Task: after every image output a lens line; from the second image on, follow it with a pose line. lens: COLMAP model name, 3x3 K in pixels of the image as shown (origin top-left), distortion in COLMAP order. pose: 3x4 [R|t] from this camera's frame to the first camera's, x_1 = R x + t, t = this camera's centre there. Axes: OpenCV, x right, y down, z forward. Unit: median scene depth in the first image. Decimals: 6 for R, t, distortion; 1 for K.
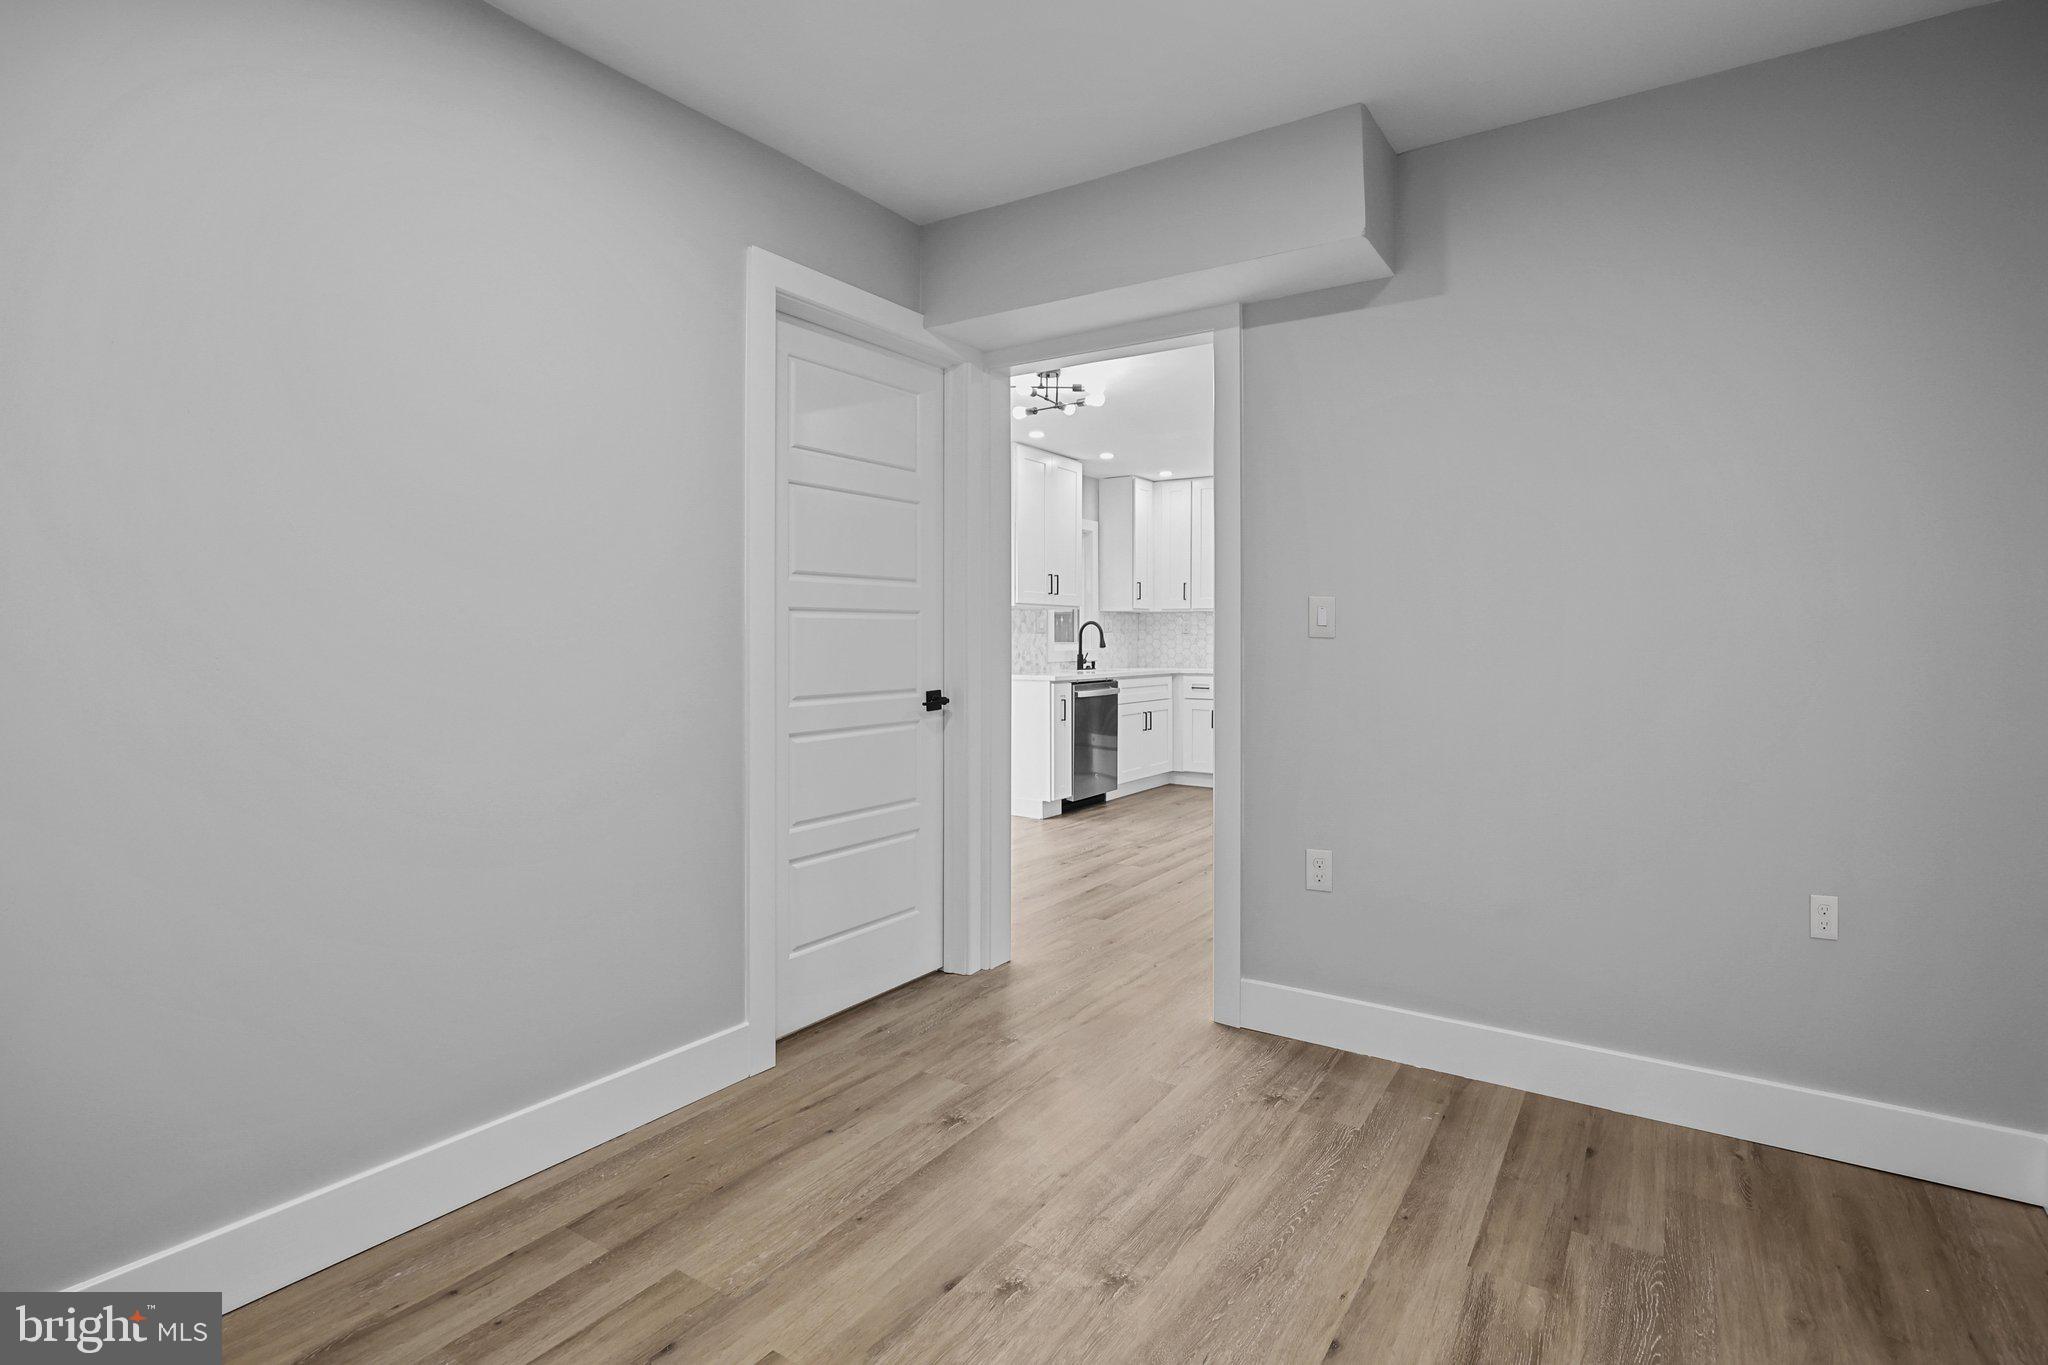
lens RADIAL K [[969.9, 0, 1026.5], [0, 969.9, 650.7], [0, 0, 1]] dist [0.000855, 0.000140]
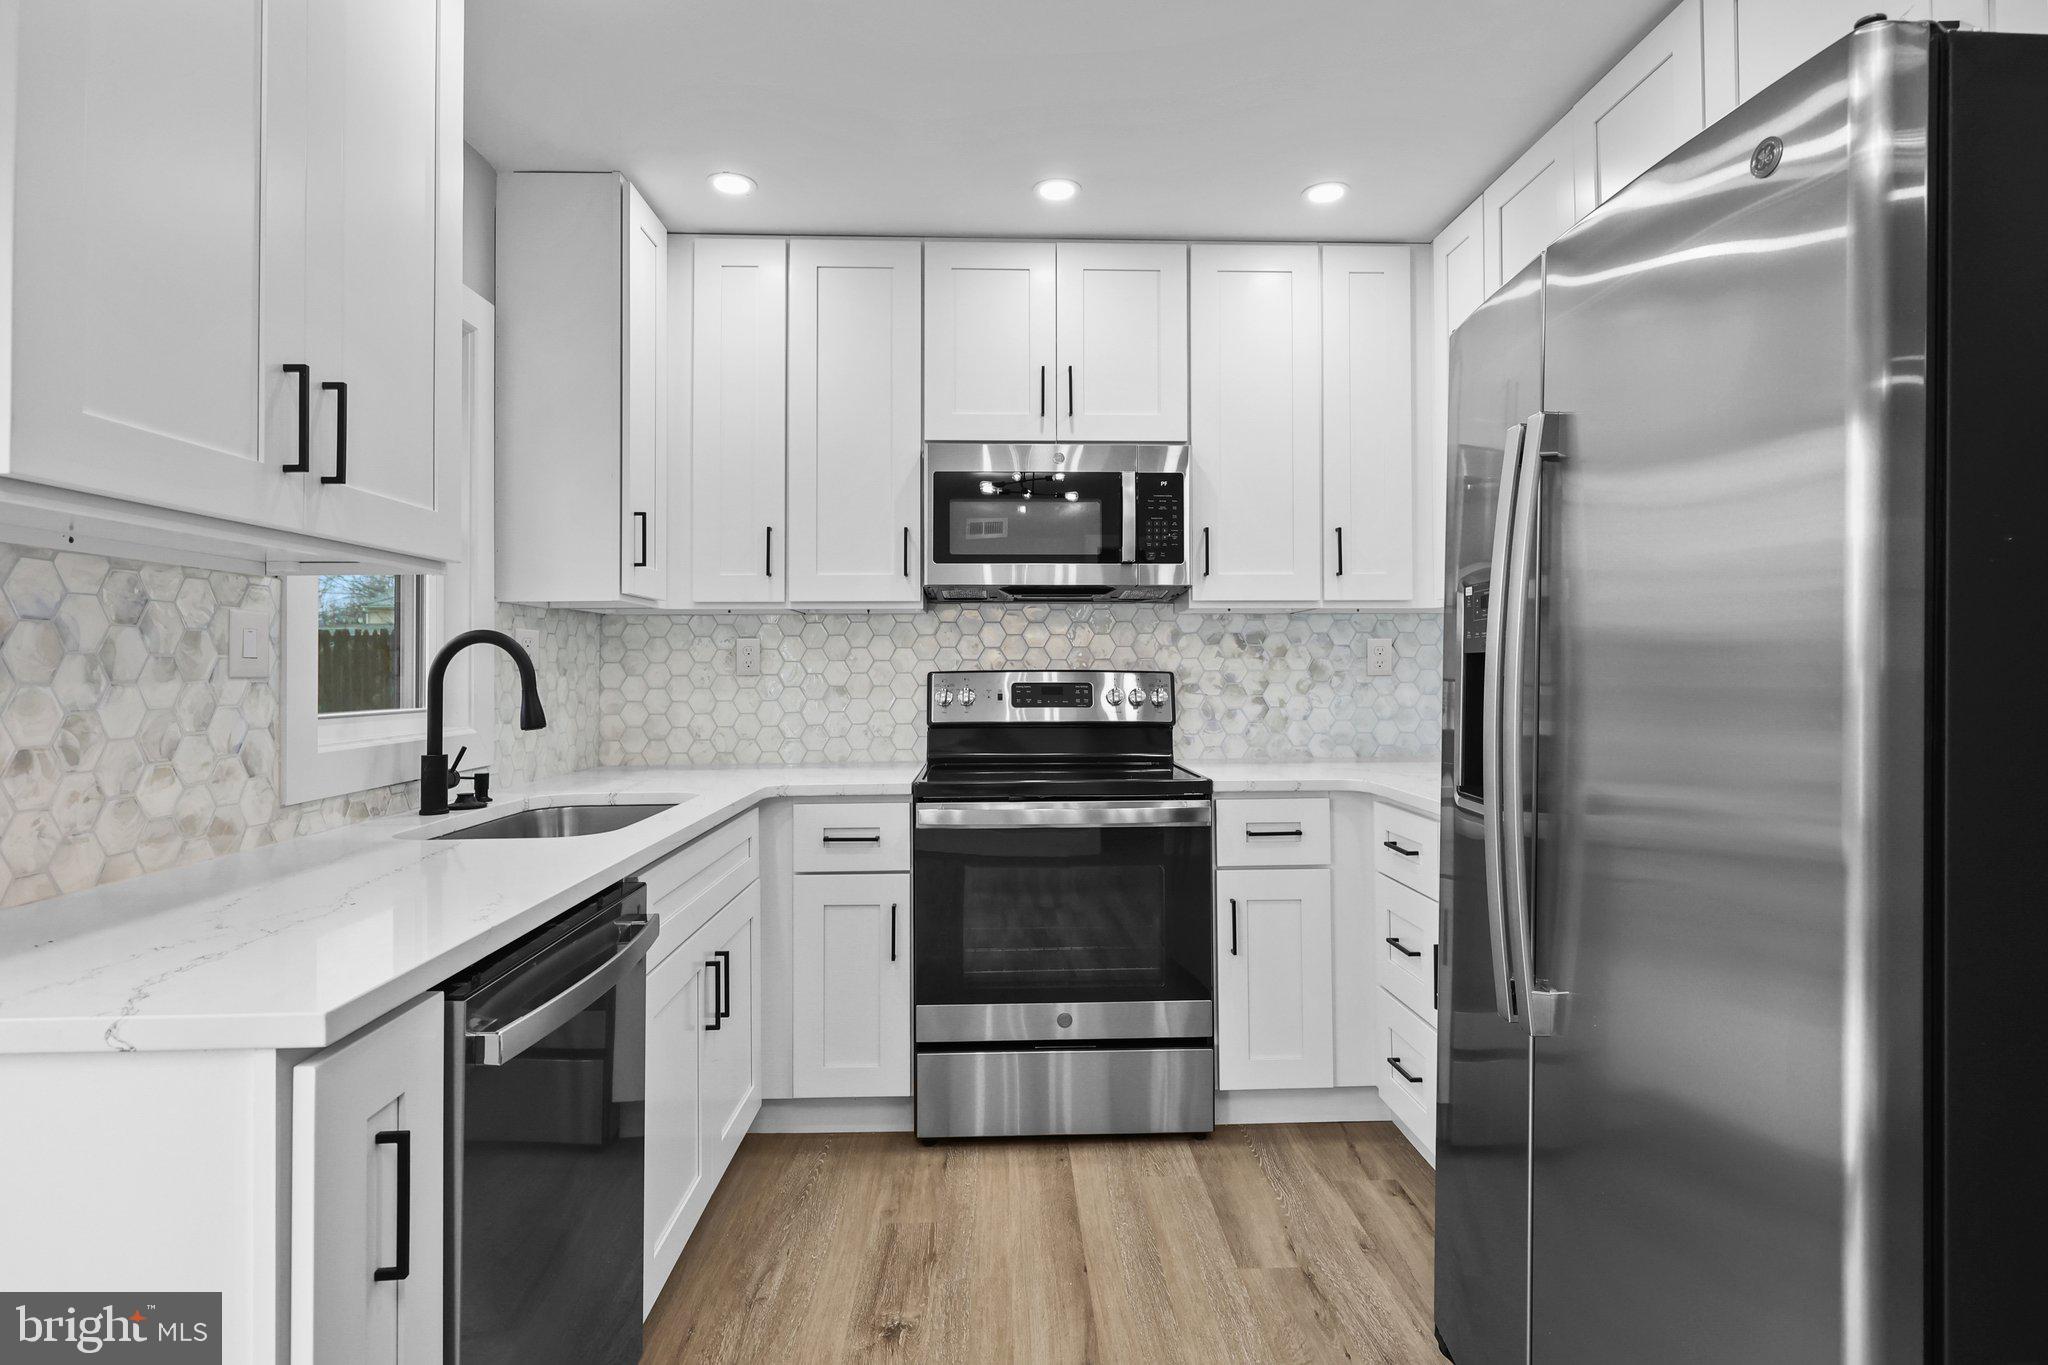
lens RADIAL K [[1067.5, 0, 1031.0], [0, 1067.5, 642.7], [0, 0, 1]] dist [0.003500, 0.000454]
pose [[0.813986, 0.008163, 0.580827, 0.018271], [0.013964, 0.999337, -0.033613, -0.014932], [-0.580717, 0.035471, 0.813332, 0.666171]]
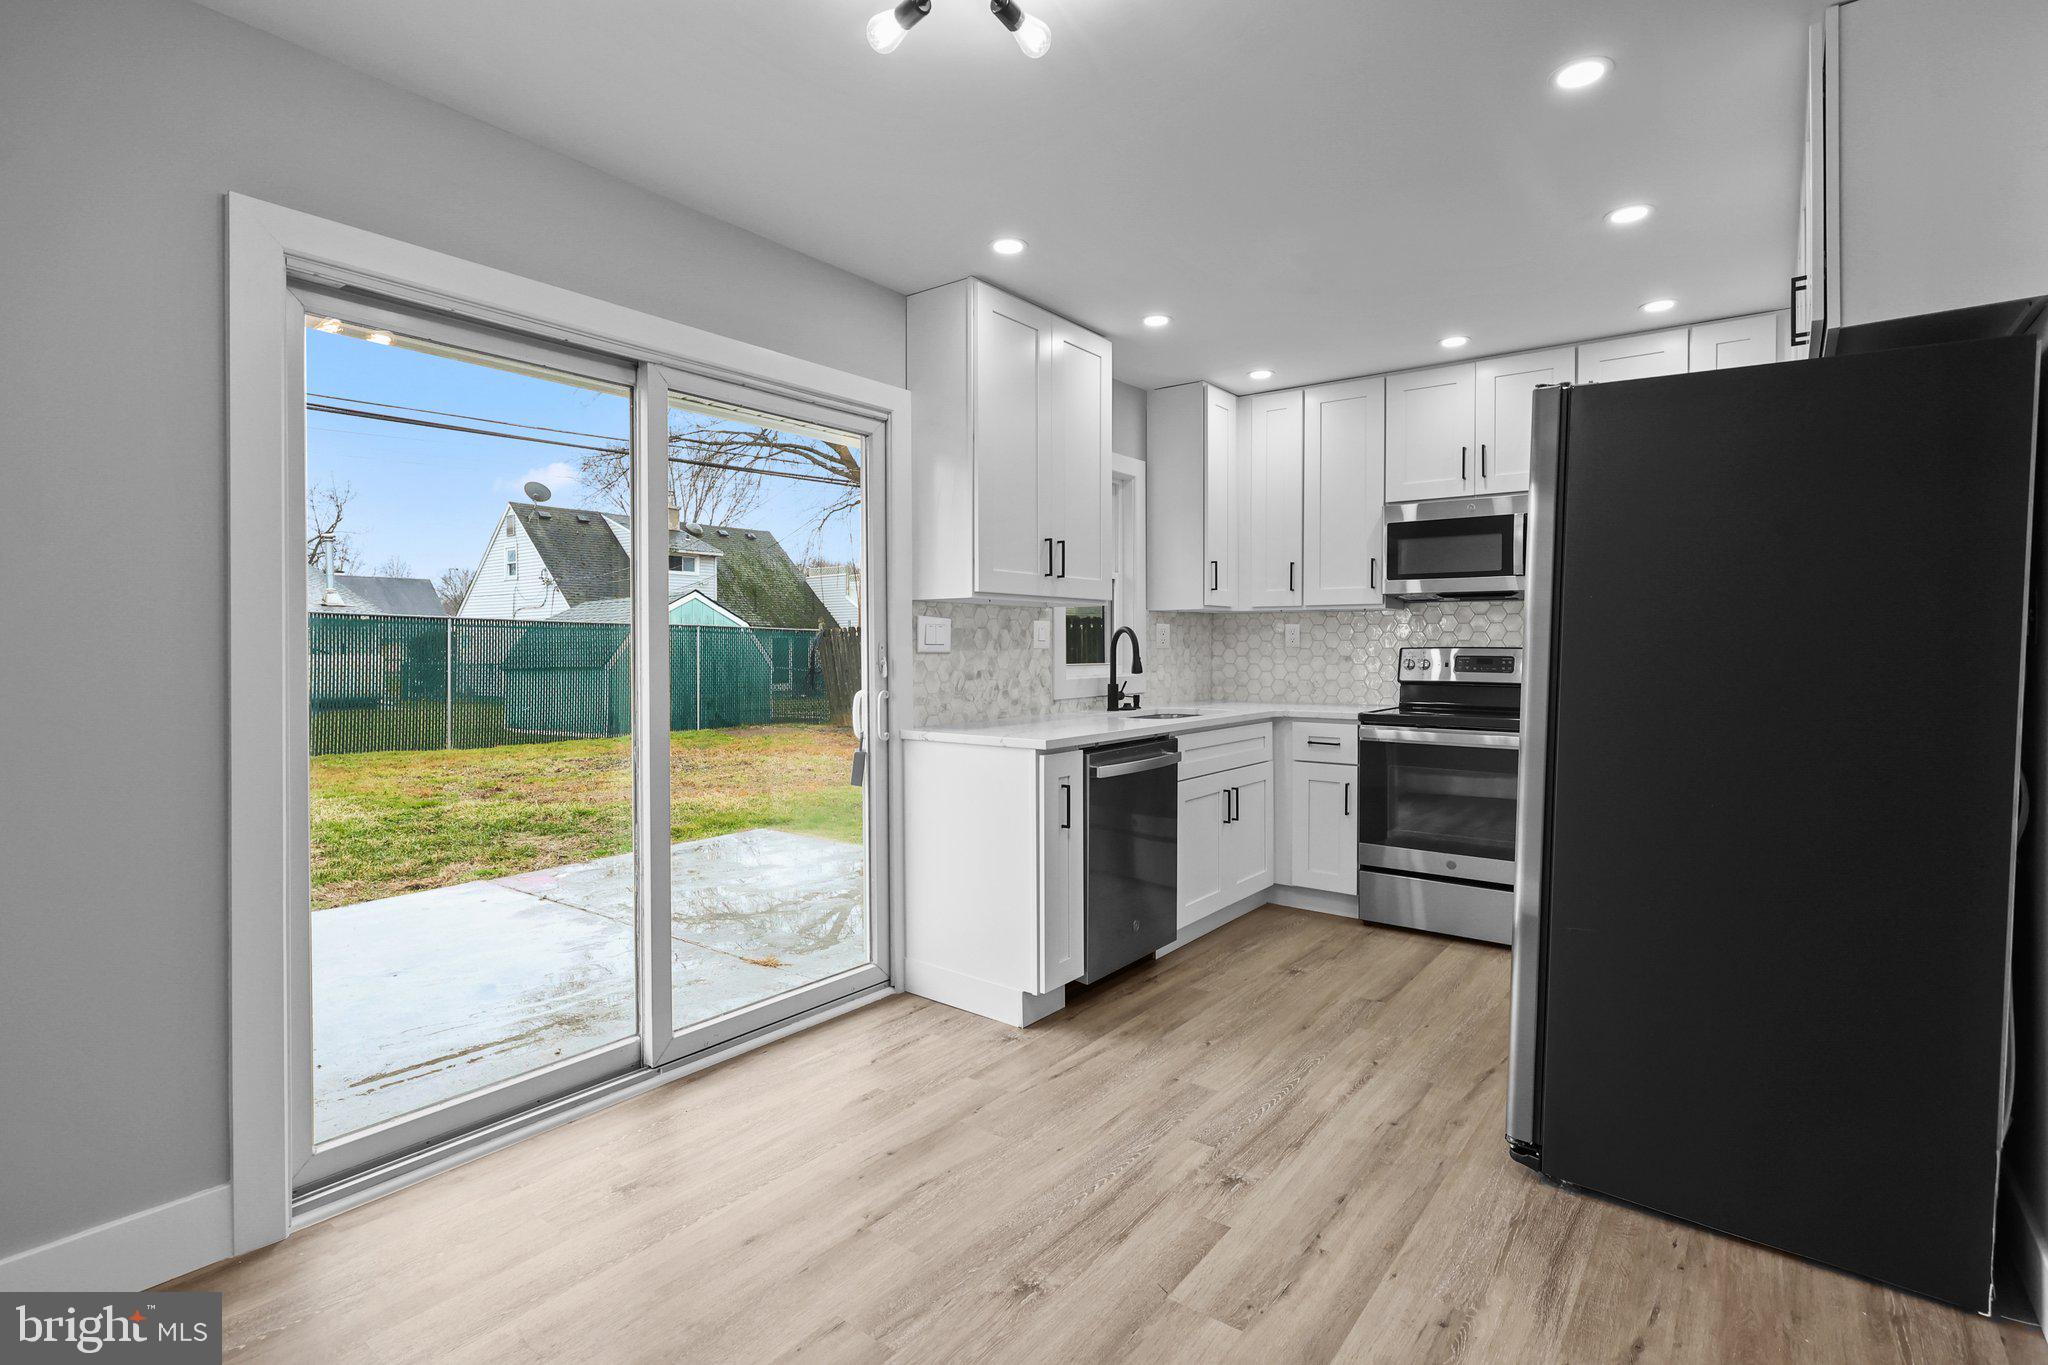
lens RADIAL K [[969.9, 0, 1026.5], [0, 969.9, 650.7], [0, 0, 1]] dist [0.000855, 0.000140]
pose [[0.997814, -0.000480, -0.066090, 0.042157], [0.000090, 0.999983, -0.005911, -0.012815], [0.066091, 0.005892, 0.997796, 0.417163]]
